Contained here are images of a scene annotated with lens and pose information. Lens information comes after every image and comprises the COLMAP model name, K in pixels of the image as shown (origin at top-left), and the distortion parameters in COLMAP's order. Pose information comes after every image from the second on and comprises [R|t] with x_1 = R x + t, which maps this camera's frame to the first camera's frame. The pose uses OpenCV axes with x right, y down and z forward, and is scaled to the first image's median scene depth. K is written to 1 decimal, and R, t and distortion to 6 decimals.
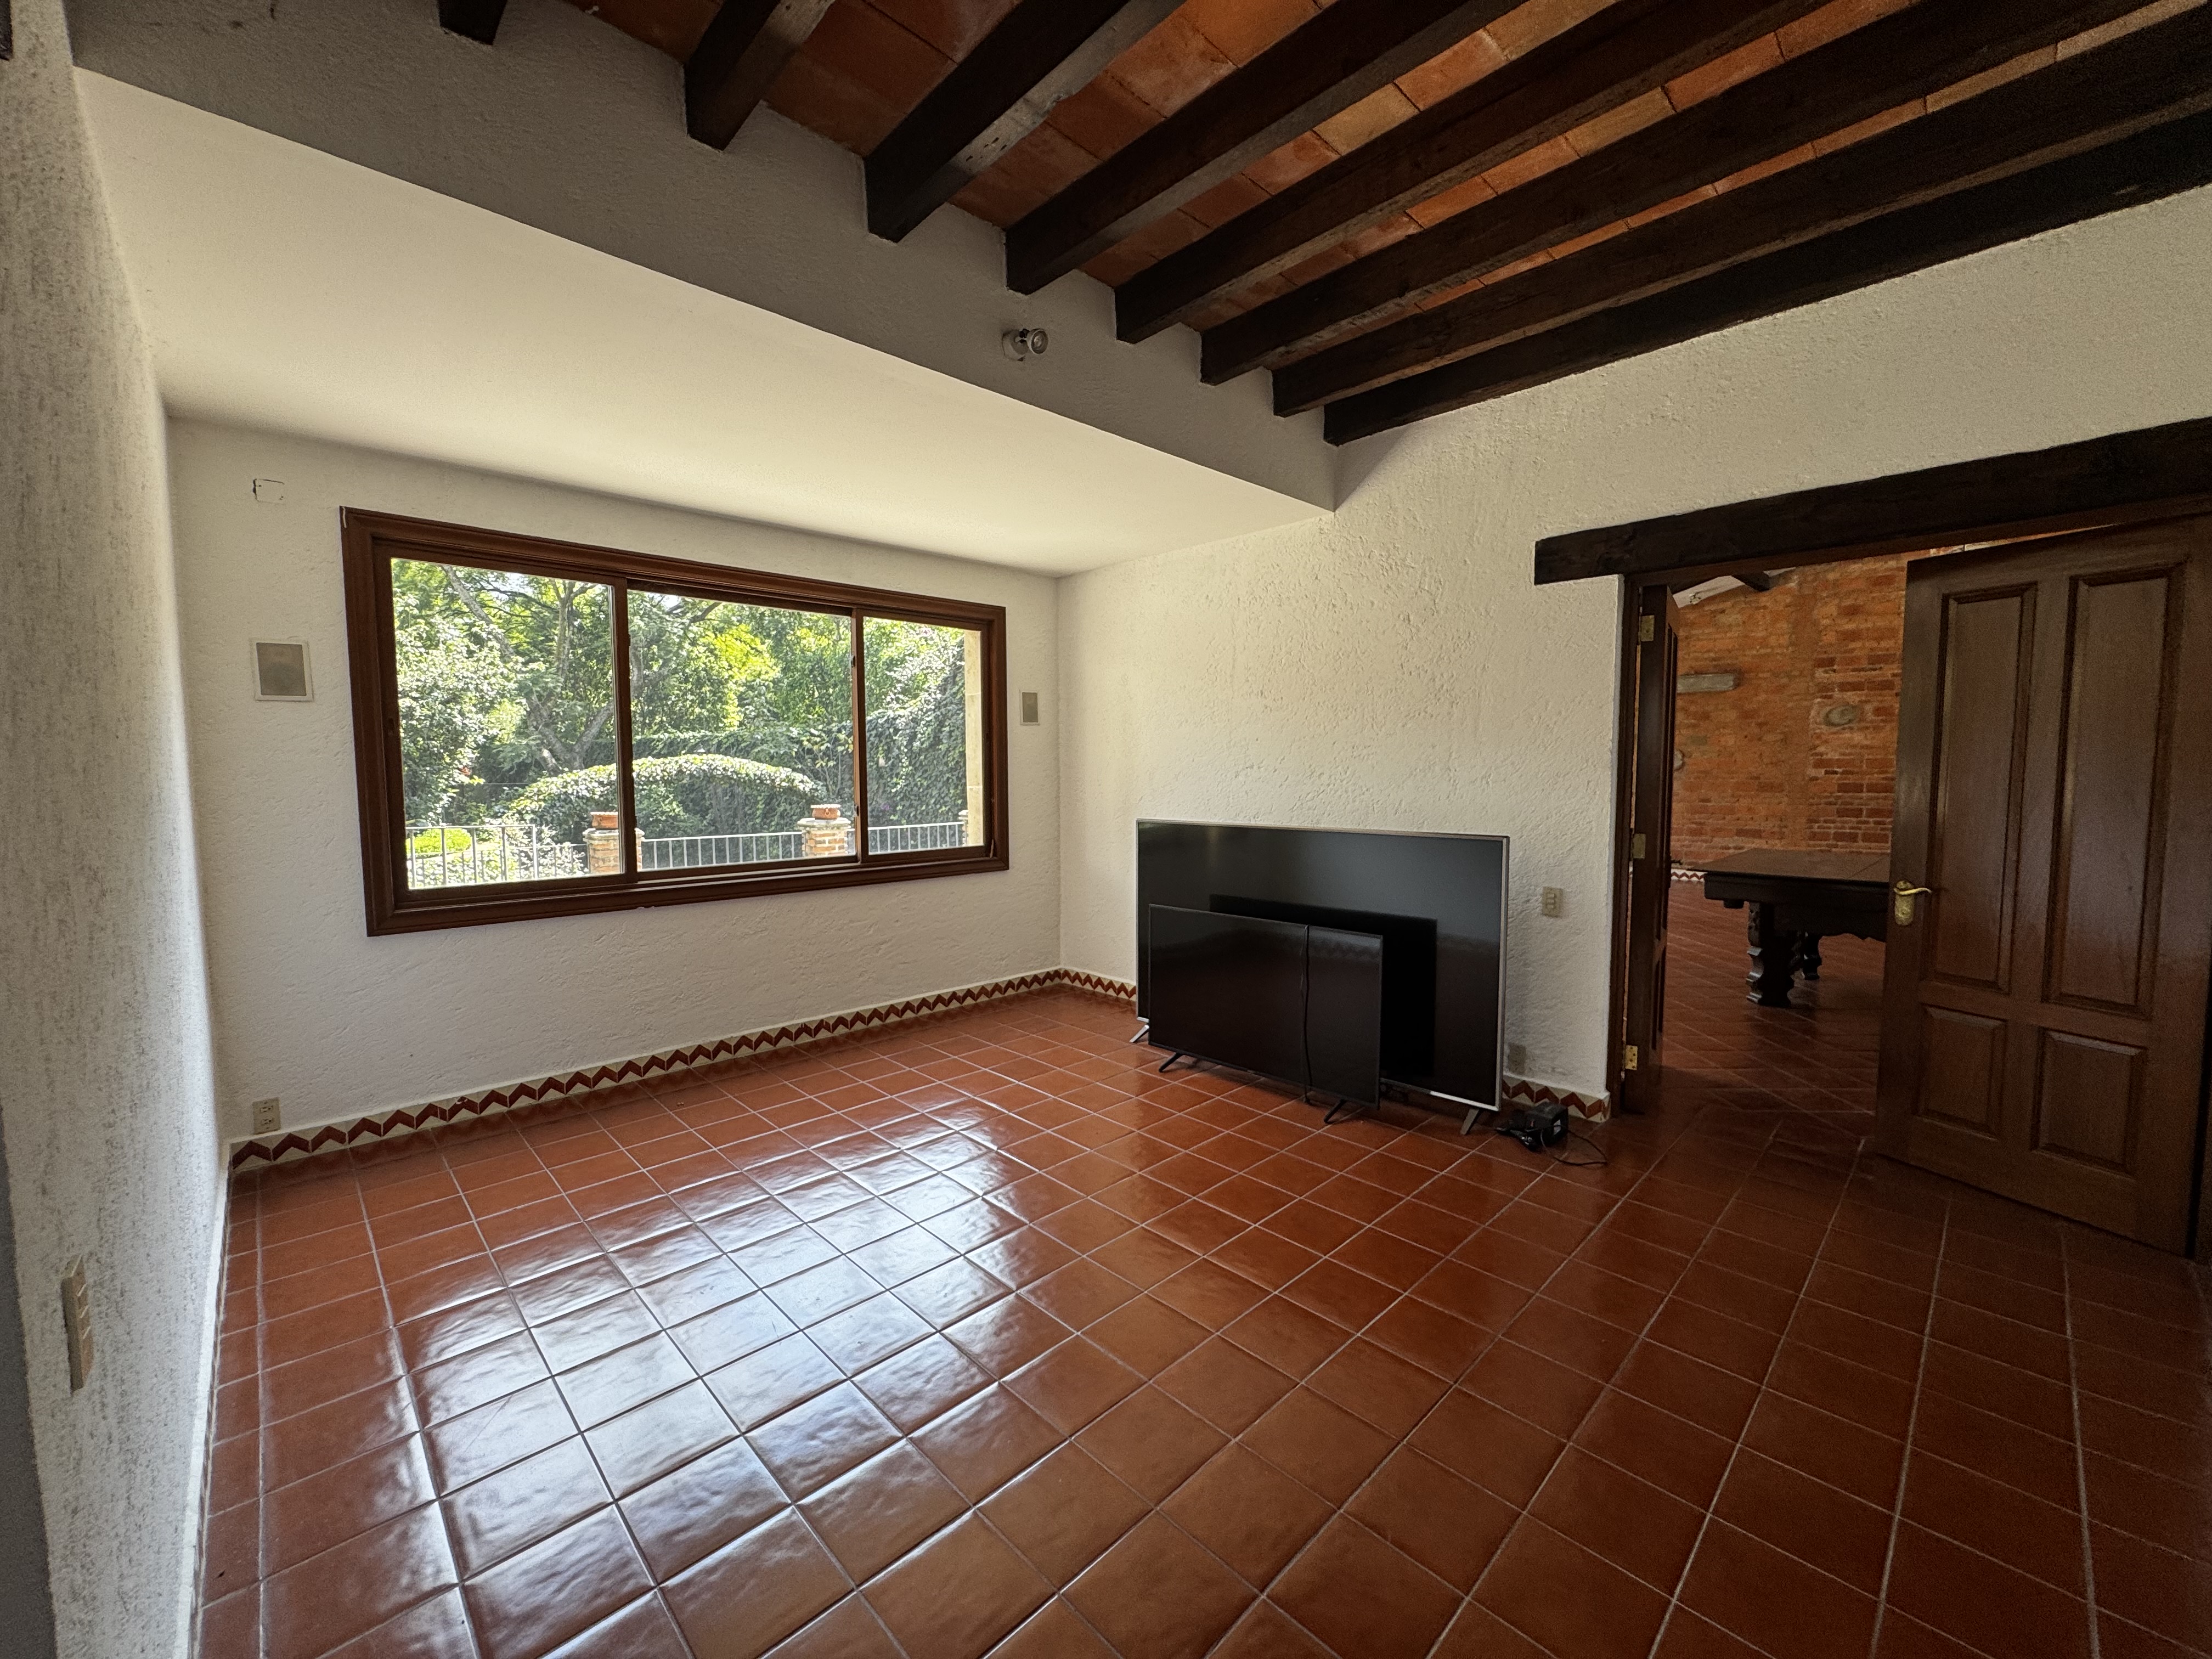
lens RADIAL K [[886.6, 0, 1100.4], [0, 886.6, 831.5], [0, 0, 1]] dist [-0.002939, -0.000469]
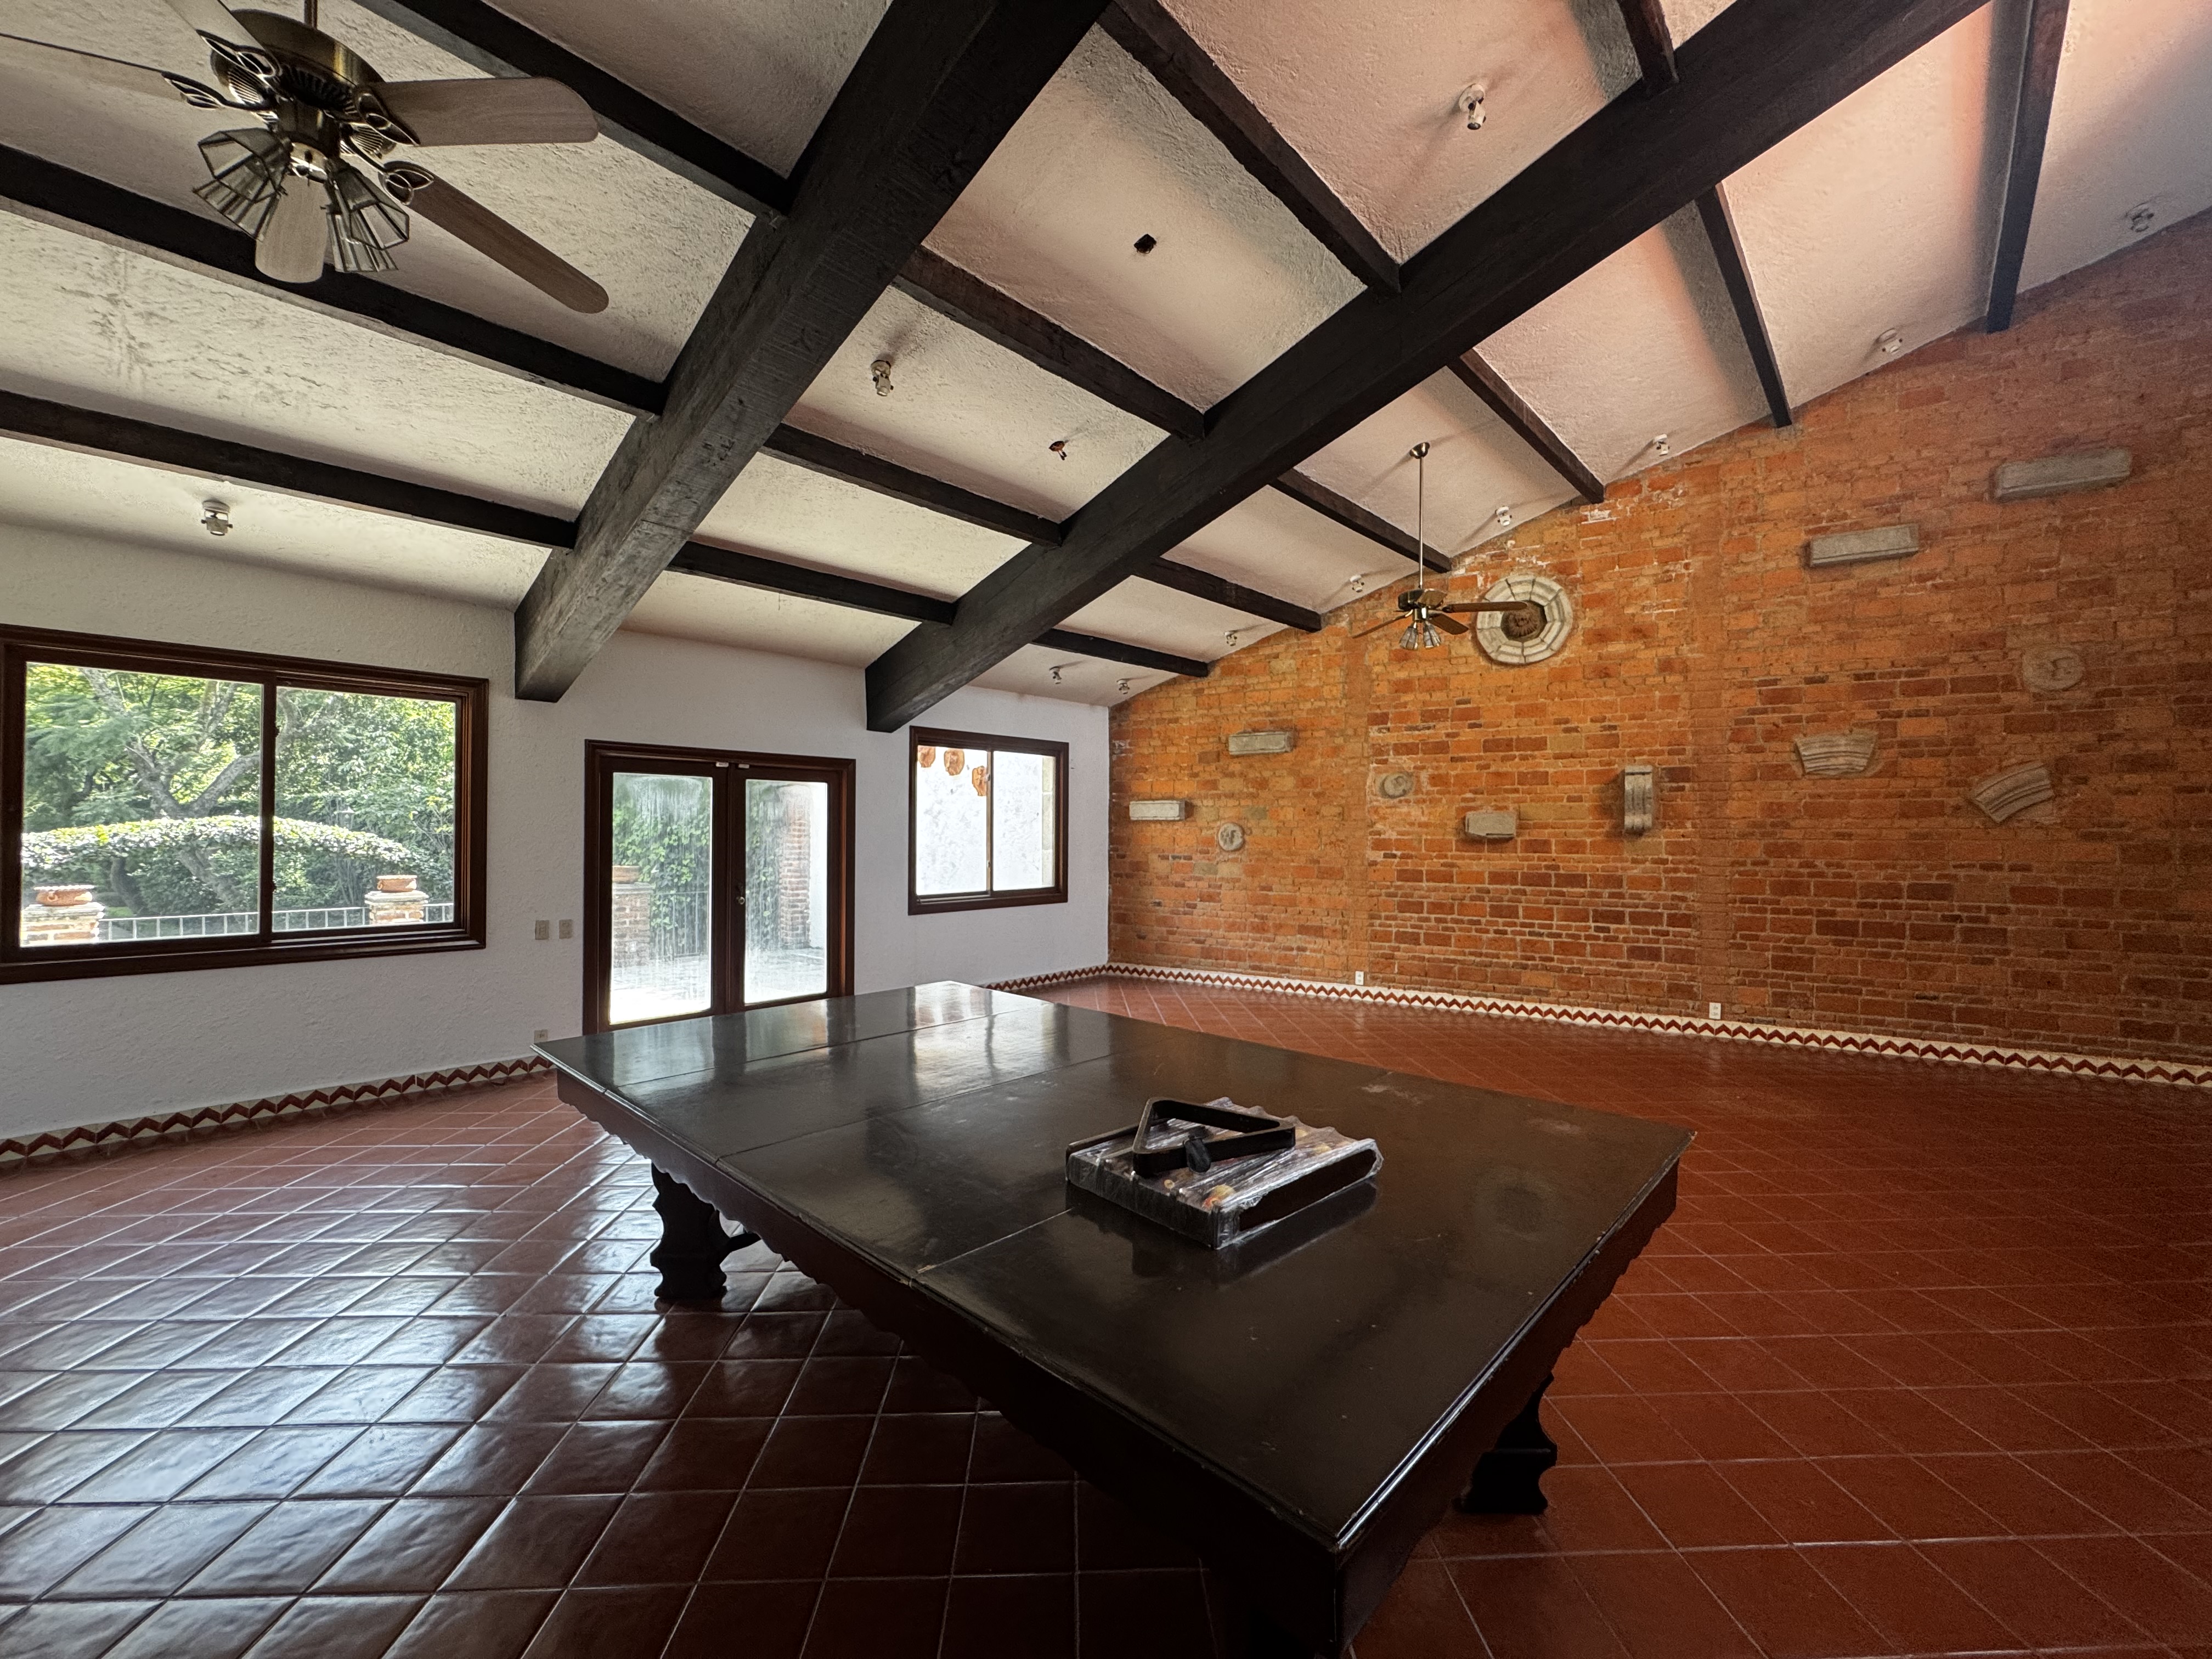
lens RADIAL K [[886.6, 0, 1096.7], [0, 886.6, 830.6], [0, 0, 1]] dist [-0.002939, -0.000469]
pose [[0.997896, 0.015420, 0.062980, 0.519855], [-0.010309, 0.996687, -0.080683, -0.022631], [-0.064015, 0.079864, 0.994748, 0.226426]]
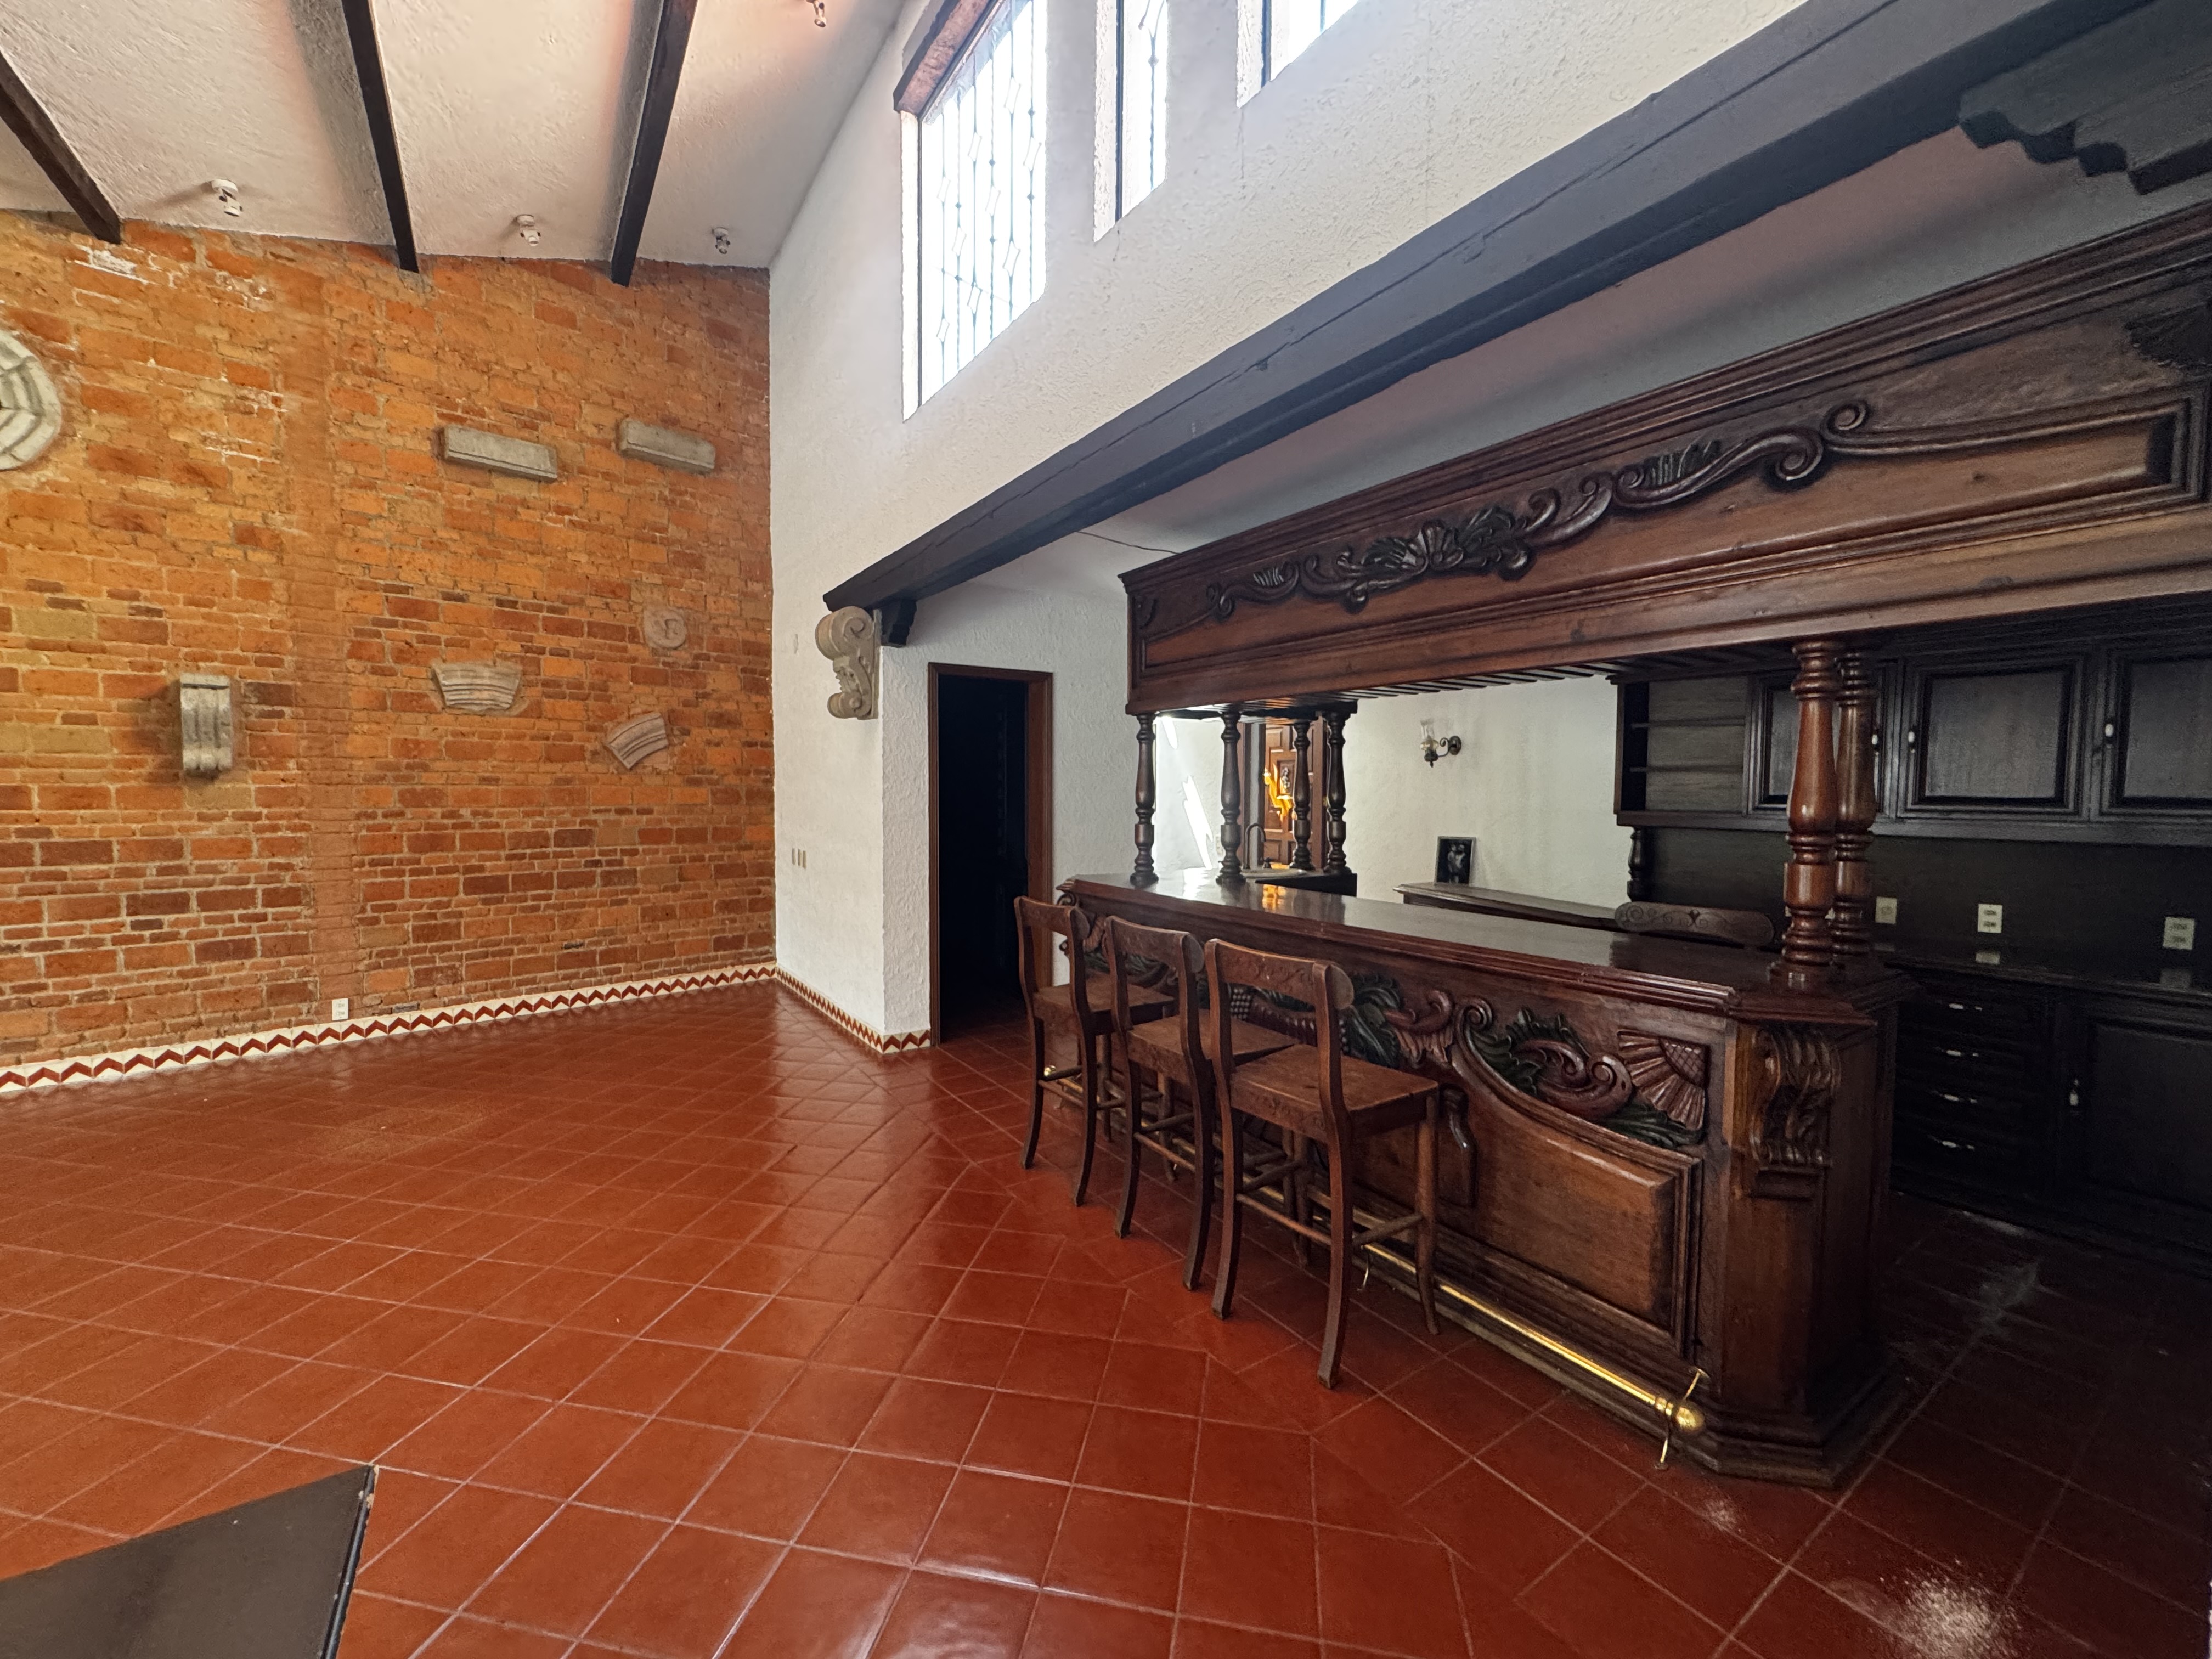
lens RADIAL K [[886.6, 0, 1112.4], [0, 886.6, 825.8], [0, 0, 1]] dist [-0.002939, -0.000469]
pose [[0.166045, -0.033287, 0.985556, 0.604461], [0.066688, 0.997521, 0.022455, -0.033216], [-0.983861, 0.061996, 0.167853, 0.341424]]
